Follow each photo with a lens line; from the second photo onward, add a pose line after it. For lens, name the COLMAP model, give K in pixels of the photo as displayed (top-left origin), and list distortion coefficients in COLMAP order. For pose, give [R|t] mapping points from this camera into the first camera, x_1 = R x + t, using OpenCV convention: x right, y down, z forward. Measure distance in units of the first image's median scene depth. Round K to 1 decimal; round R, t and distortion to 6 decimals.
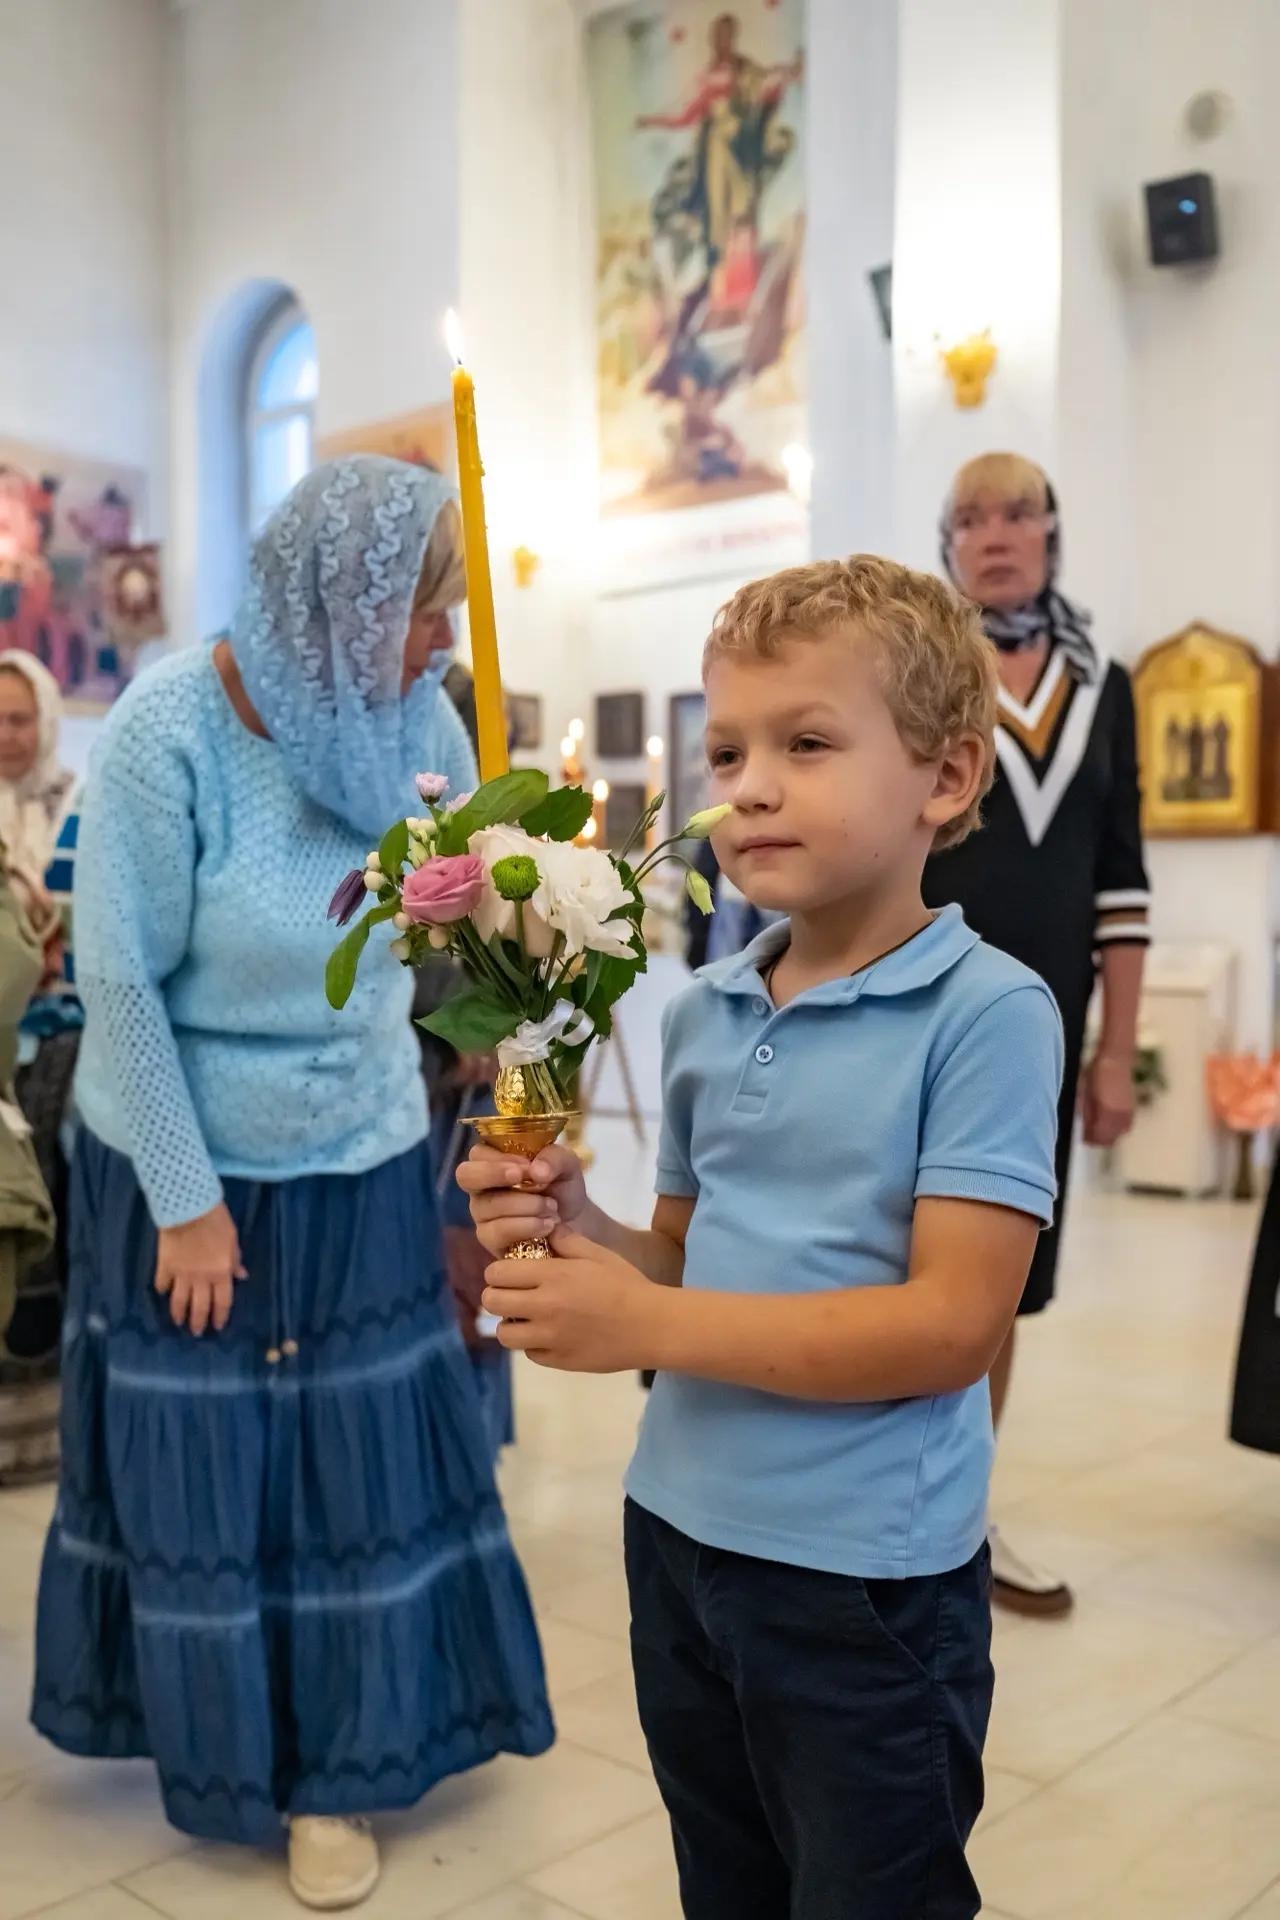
lens RADIAL K [[1862.8, 0, 678.1], [0, 1862.8, 1056.2], [0, 0, 1]] dist [-0.046458, 0.000000]
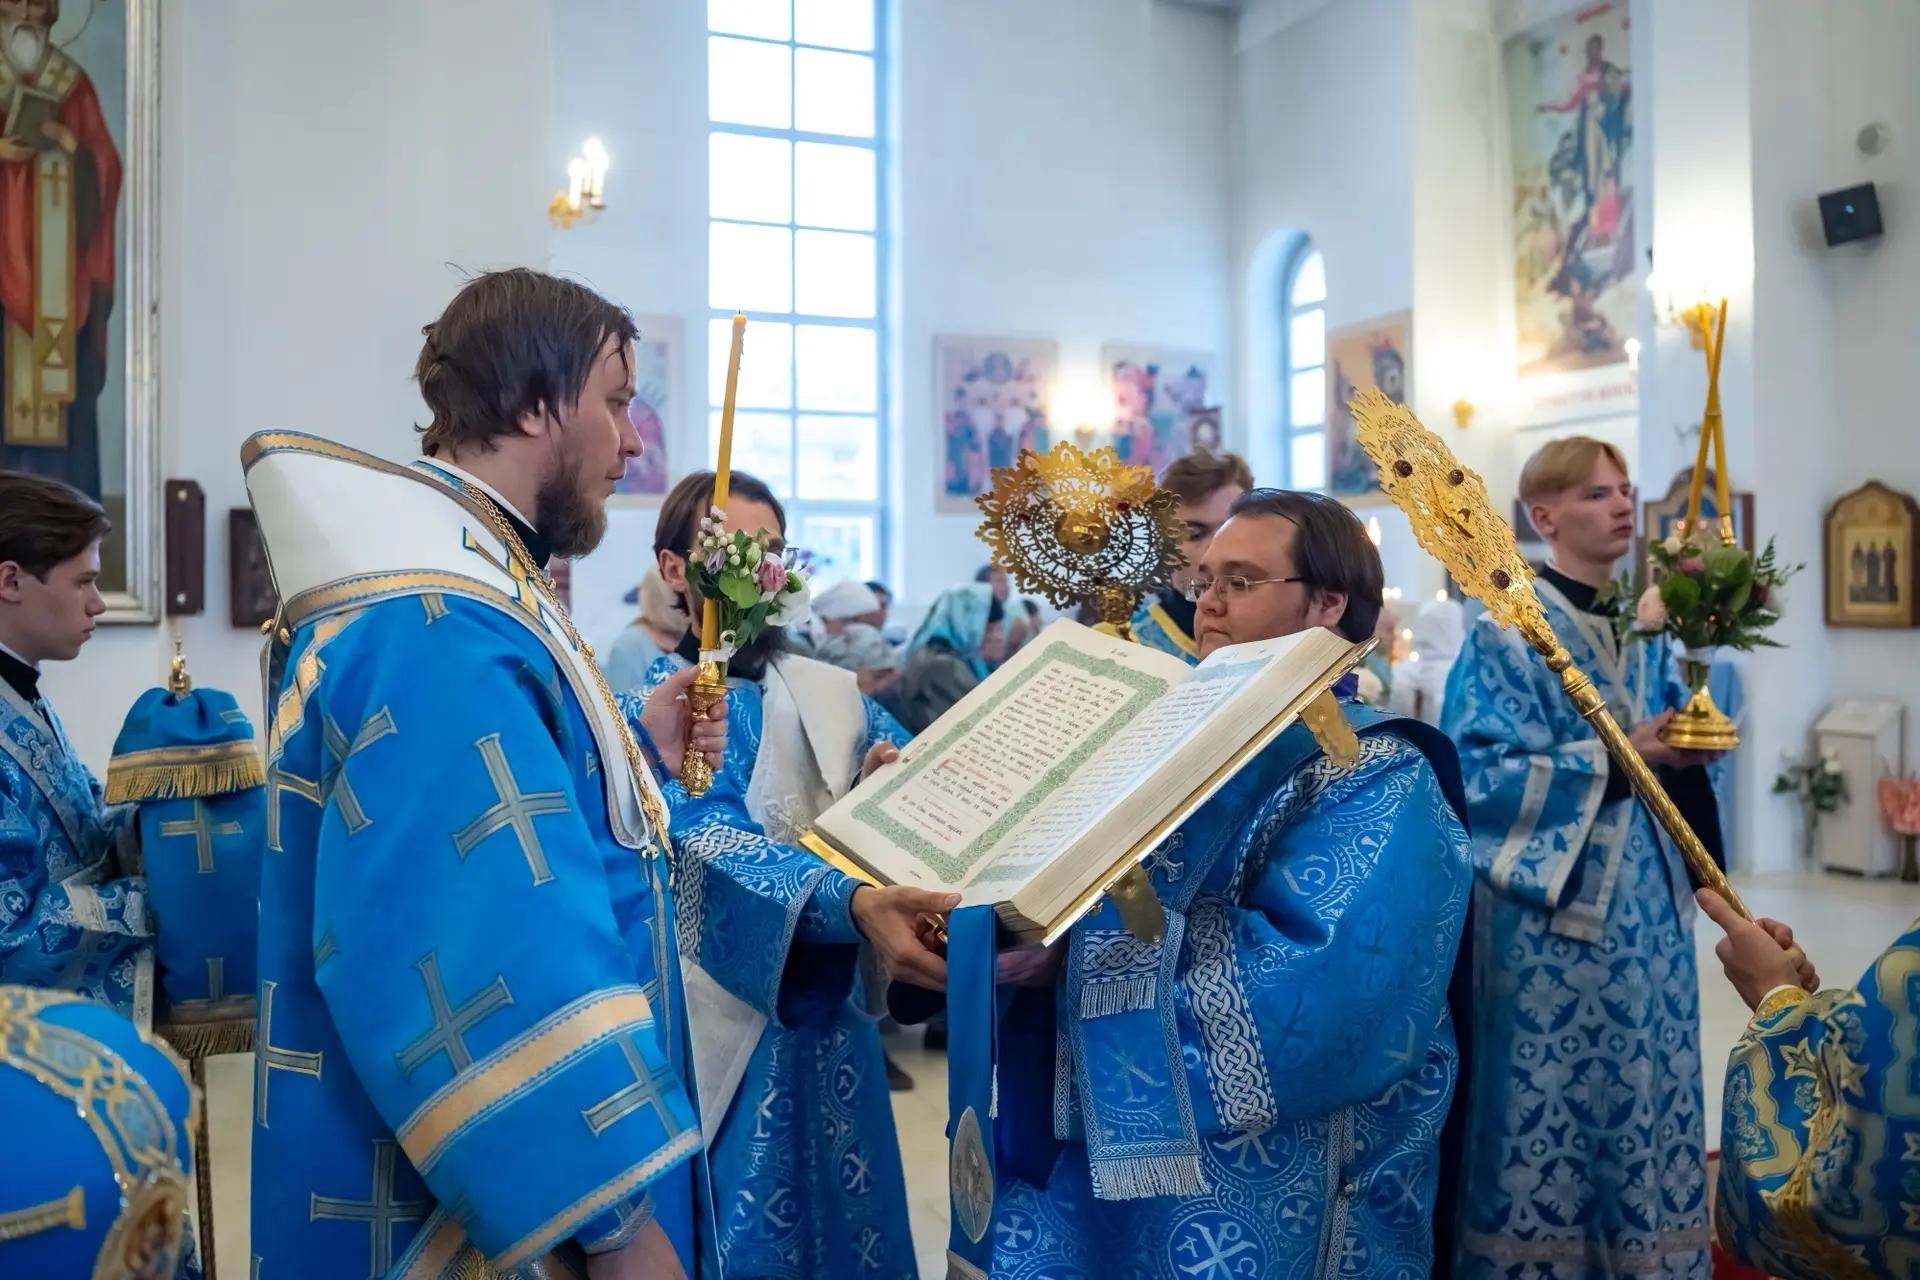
lens RADIAL K [[1571.8, 0, 1000.5], [0, 1571.8, 625.3], [0, 0, 1]] dist [-0.083263, 0.048847]
pose [[0.904254, 0.004642, -0.426970, 0.117865], [-0.033017, 0.997707, -0.059078, -0.017779], [0.425717, 0.067518, 0.902334, -0.249333]]
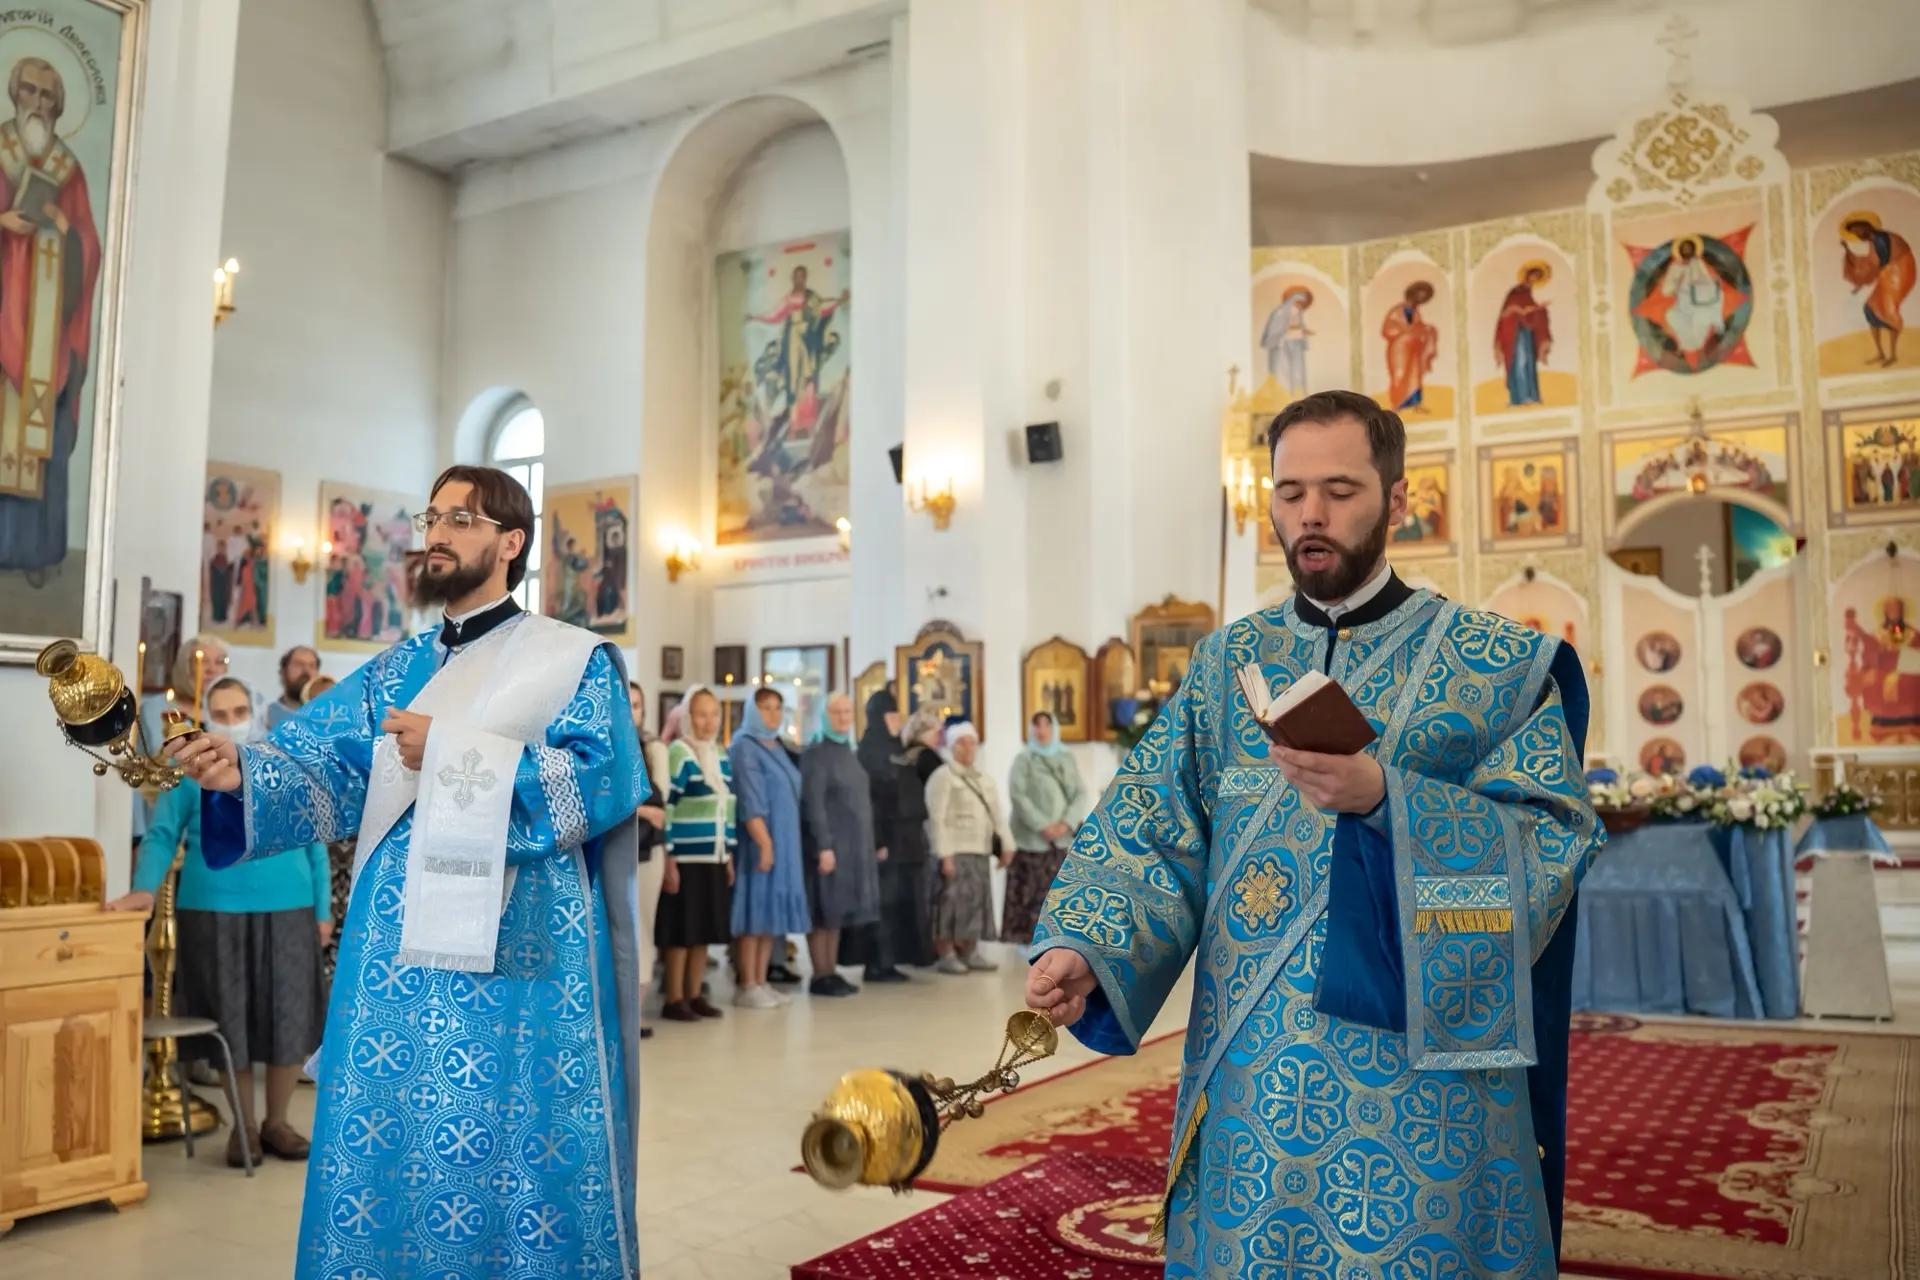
lens RADIAL K [[1607.3, 0, 935.4], [0, 1607.3, 683.4], [0, 0, 1]] dist [-0.097859, 0.077736]
pose [[0.988463, 0.006949, 0.151302, -0.071627], [0.013326, 0.991083, -0.132576, 0.028563], [-0.150874, 0.133063, 0.979557, -0.438772]]
